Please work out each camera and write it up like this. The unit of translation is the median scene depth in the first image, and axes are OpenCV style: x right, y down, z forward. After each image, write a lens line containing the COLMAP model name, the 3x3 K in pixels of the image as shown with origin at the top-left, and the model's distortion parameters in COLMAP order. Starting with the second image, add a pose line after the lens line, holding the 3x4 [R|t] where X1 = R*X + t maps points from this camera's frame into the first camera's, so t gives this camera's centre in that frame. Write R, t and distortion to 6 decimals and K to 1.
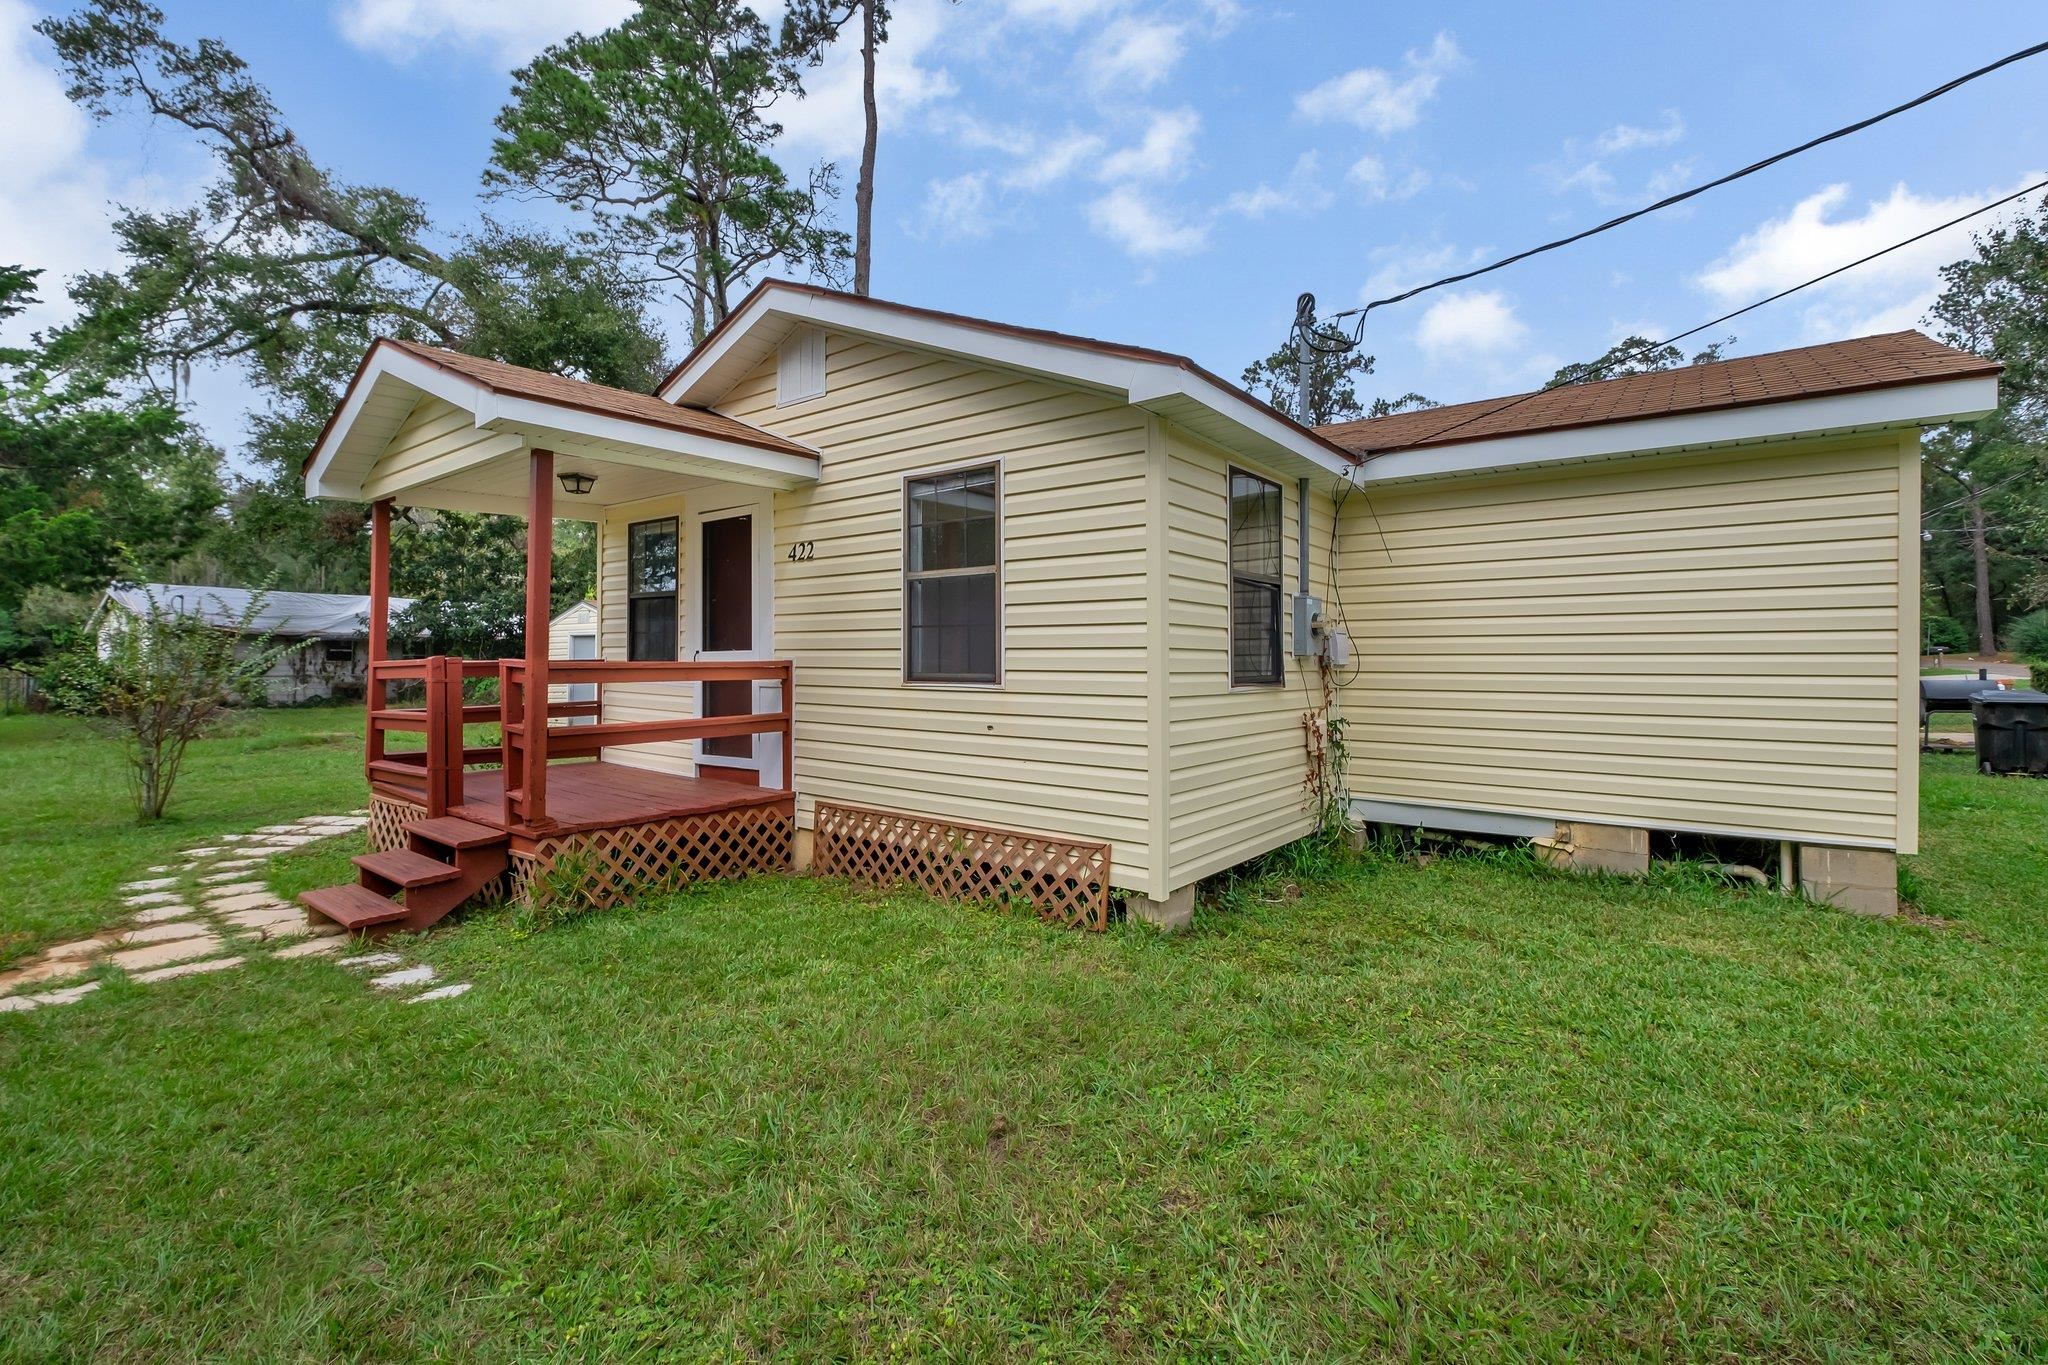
lens RADIAL K [[897.1, 0, 1027.7], [0, 897.1, 655.3], [0, 0, 1]] dist [-0.000971, -0.000036]
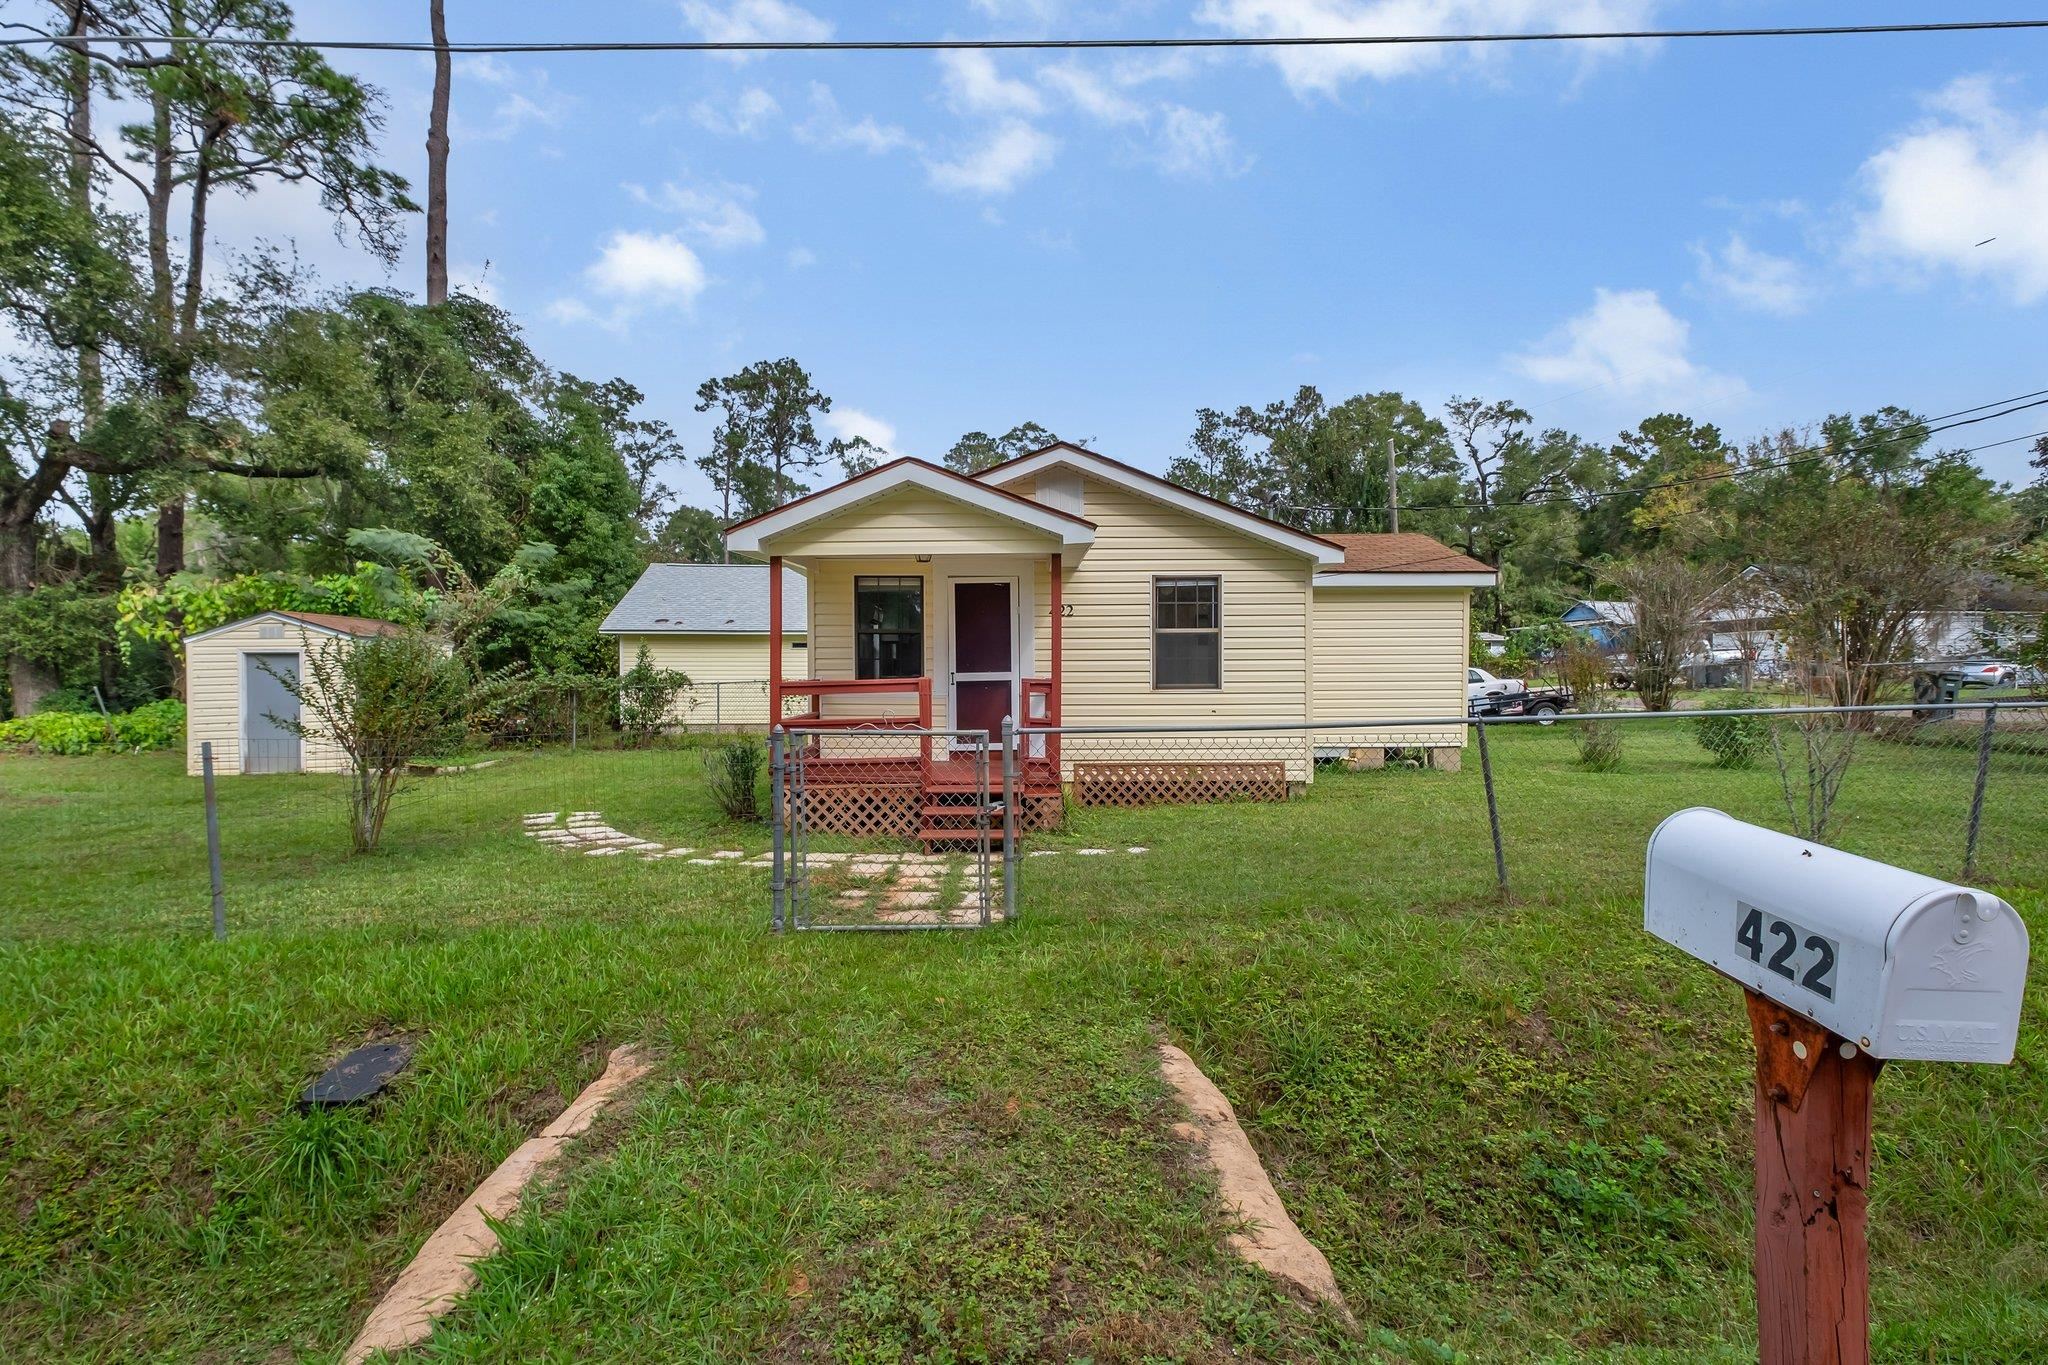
lens RADIAL K [[914.1, 0, 1026.2], [0, 914.1, 714.2], [0, 0, 1]] dist [-0.000843, 0.000055]
pose [[0.788016, -0.032055, 0.614819, -1.330004], [0.005694, 0.998980, 0.044787, -0.003650], [-0.615628, -0.031792, 0.787395, -0.263530]]
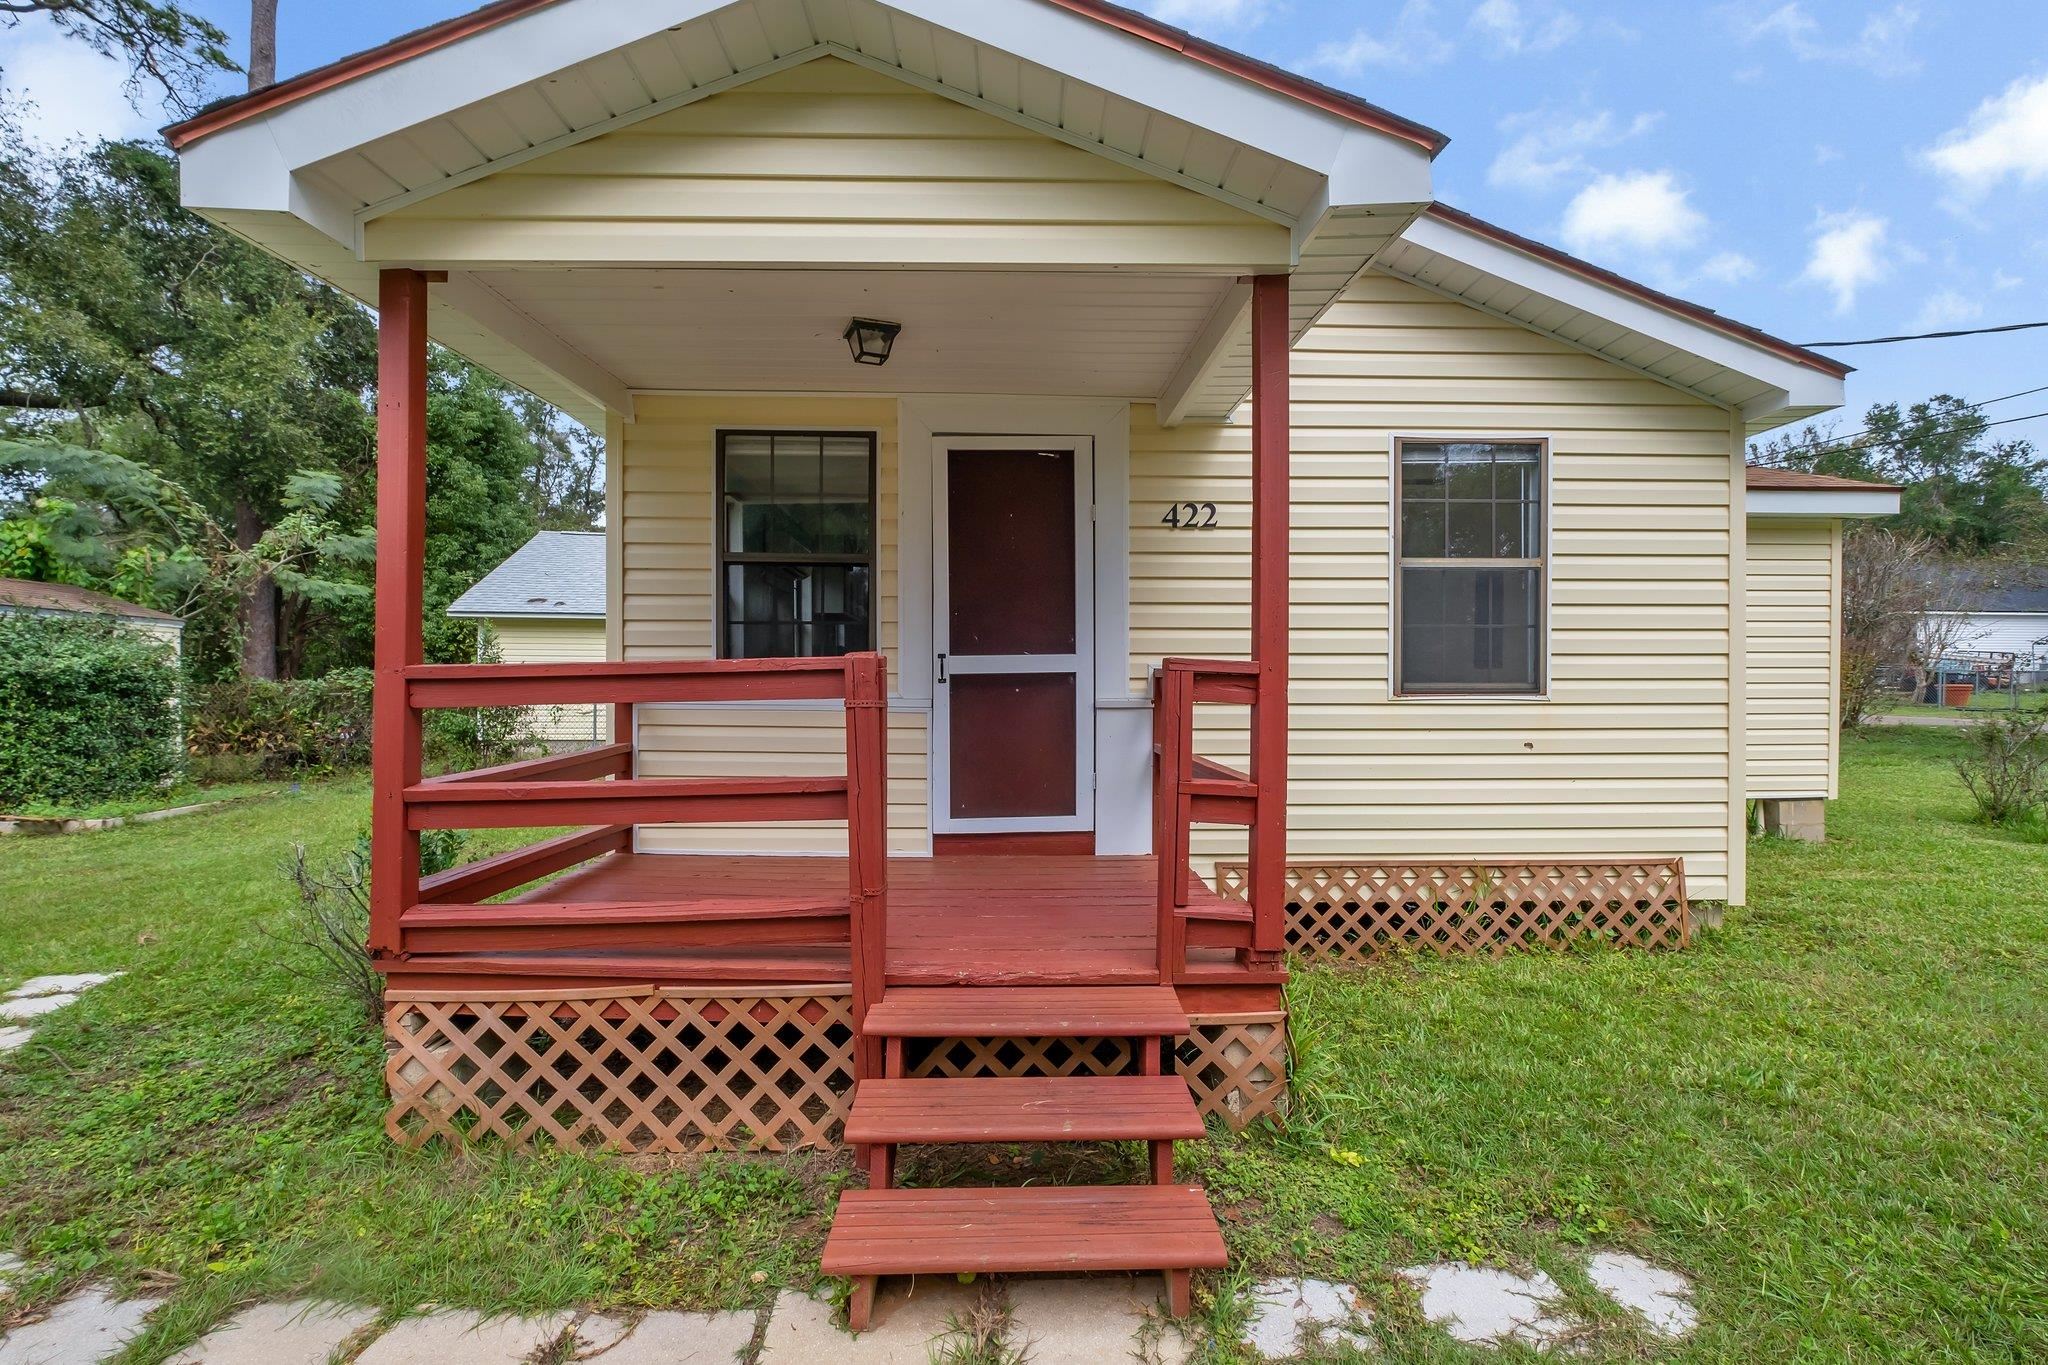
lens RADIAL K [[893.4, 0, 1016.1], [0, 893.4, 693.6], [0, 0, 1]] dist [-0.004952, -0.000382]
pose [[0.773608, -0.009886, 0.633587, -0.815045], [0.000202, 0.999882, 0.015356, 0.014507], [-0.633664, -0.011751, 0.773519, 0.543519]]
